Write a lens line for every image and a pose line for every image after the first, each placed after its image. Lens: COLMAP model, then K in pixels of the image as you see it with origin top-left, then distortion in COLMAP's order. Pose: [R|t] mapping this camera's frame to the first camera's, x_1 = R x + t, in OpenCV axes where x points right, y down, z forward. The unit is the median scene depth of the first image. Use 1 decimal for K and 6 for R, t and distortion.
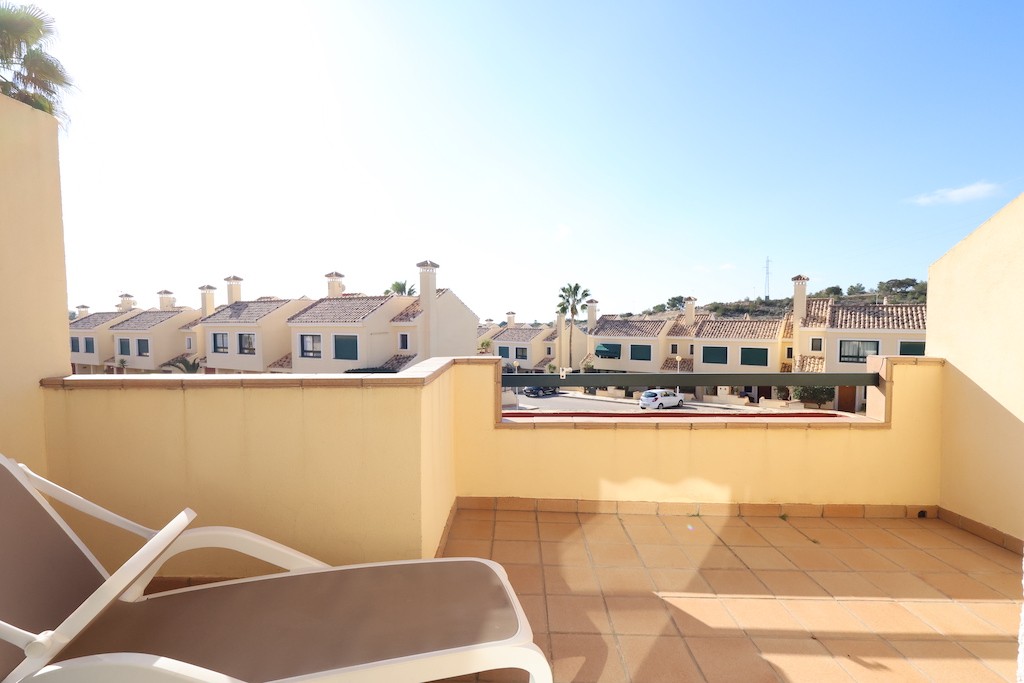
lens RADIAL K [[473.6, 0, 510.5], [0, 473.6, 341.8], [0, 0, 1]] dist [-0.000582, 0.000094]
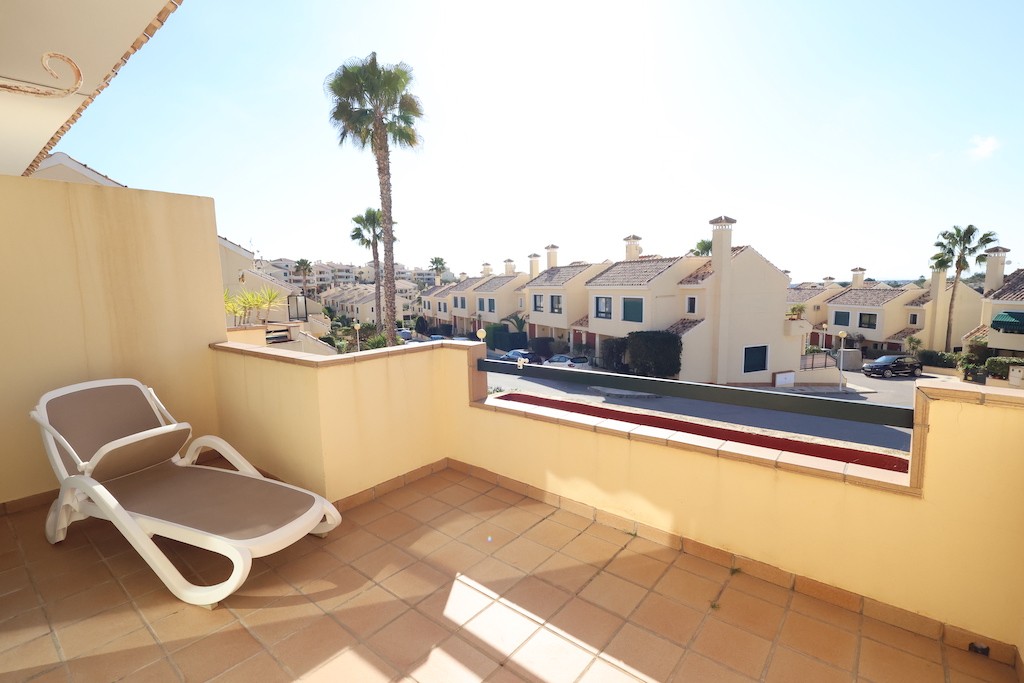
lens RADIAL K [[476.1, 0, 512.0], [0, 476.1, 341.5], [0, 0, 1]] dist [-0.000951, 0.000495]
pose [[0.789190, 0.065185, -0.610680, 0.065728], [-0.013290, 0.995931, 0.089132, -0.006675], [0.614006, -0.062226, 0.786845, 0.015370]]
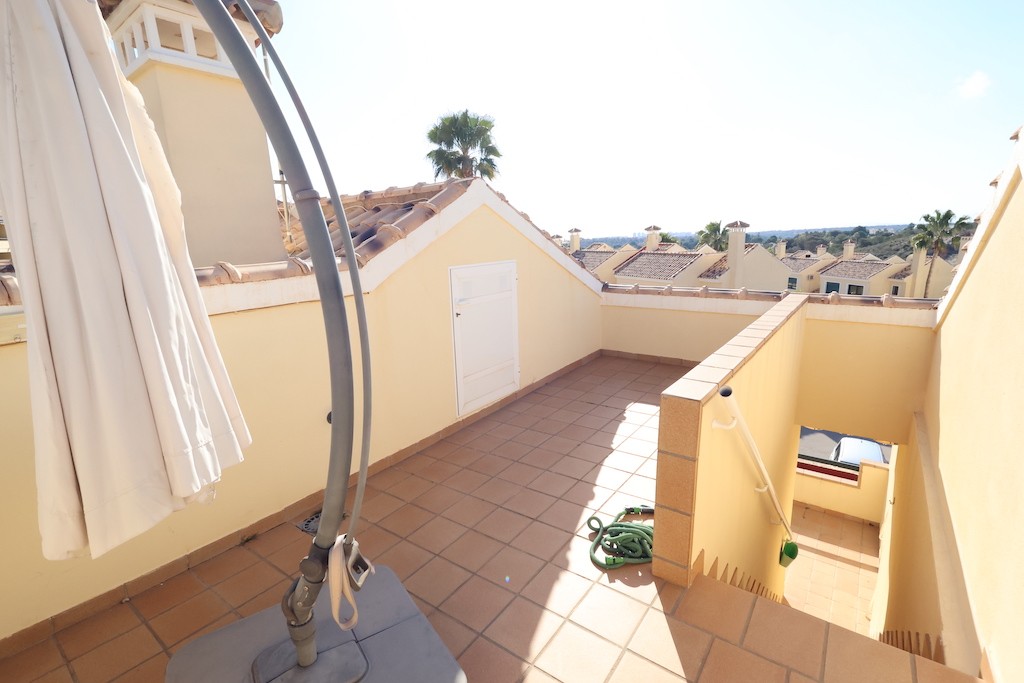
lens RADIAL K [[480.5, 0, 508.5], [0, 480.5, 341.6], [0, 0, 1]] dist [0.001504, -0.000617]
pose [[0.802578, 0.109953, -0.586327, 0.063100], [0.005553, 0.981448, 0.191650, -0.095068], [0.596522, -0.157070, 0.787078, -0.175079]]
